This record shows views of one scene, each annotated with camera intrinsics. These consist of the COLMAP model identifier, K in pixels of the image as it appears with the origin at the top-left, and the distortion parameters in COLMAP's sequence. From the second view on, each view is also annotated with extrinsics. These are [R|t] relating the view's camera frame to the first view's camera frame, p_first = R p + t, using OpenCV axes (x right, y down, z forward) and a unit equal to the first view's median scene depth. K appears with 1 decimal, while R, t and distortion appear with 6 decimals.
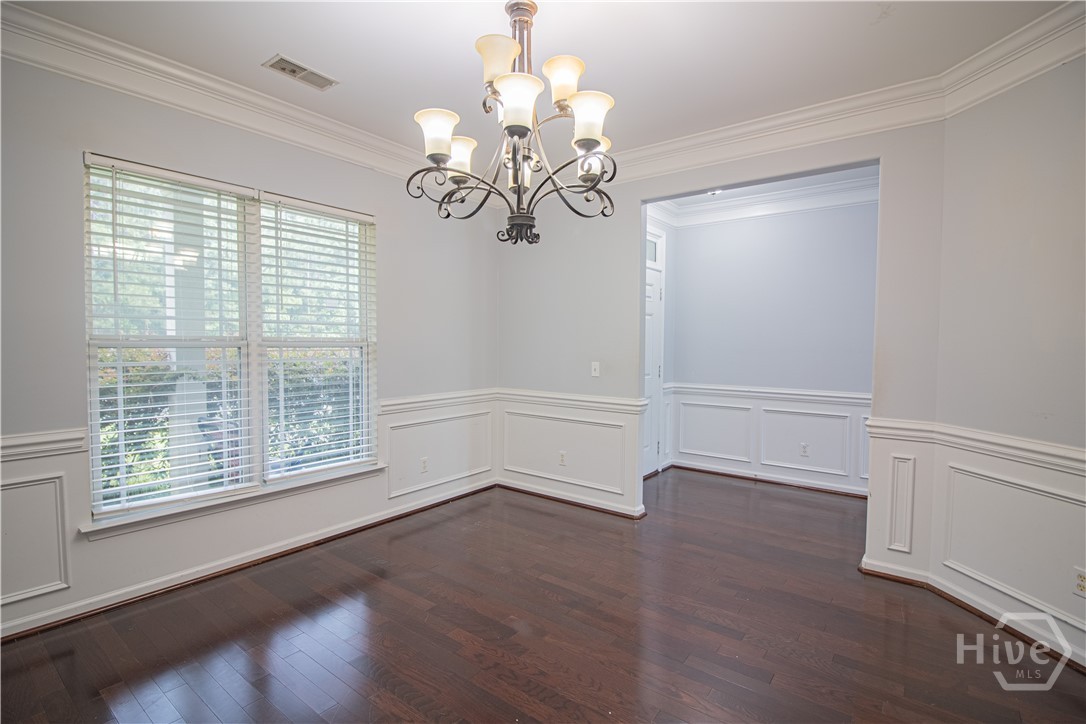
lens RADIAL K [[508.9, 0, 543.0], [0, 508.9, 362.0], [0, 0, 1]] dist [0.004380, -0.012901]
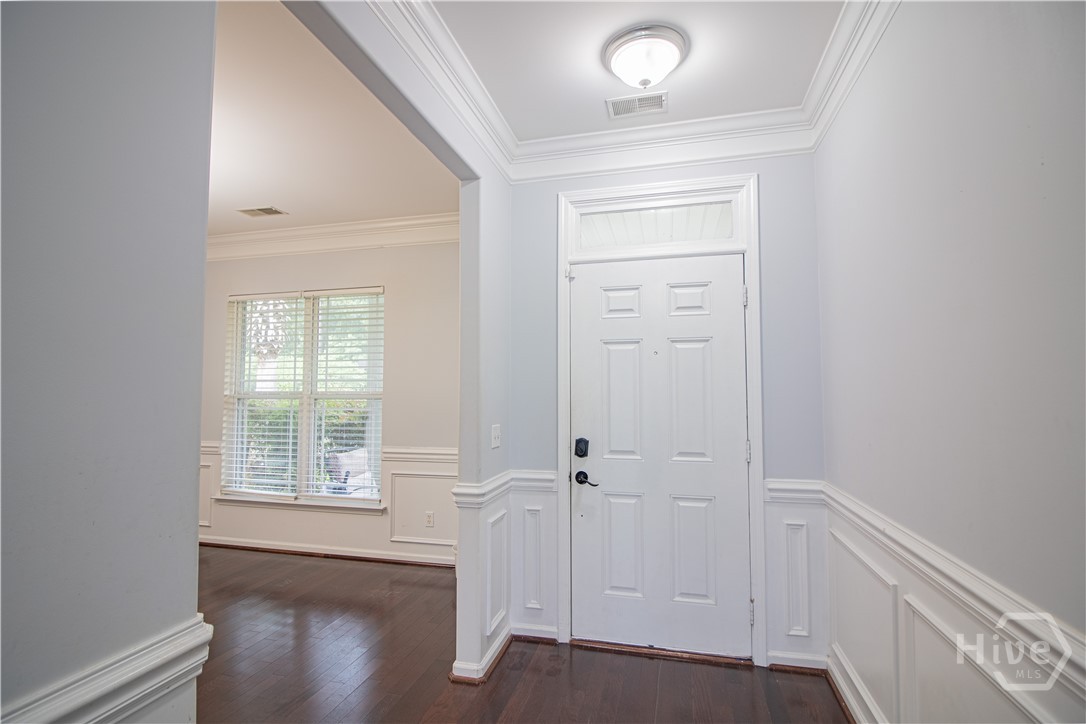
lens RADIAL K [[508.9, 0, 543.0], [0, 508.9, 362.0], [0, 0, 1]] dist [0.004380, -0.012901]
pose [[0.396777, -0.065583, -0.915569, 0.914377], [-0.032663, 0.995804, -0.085486, -0.028170], [0.917334, 0.063824, 0.392970, 0.937551]]
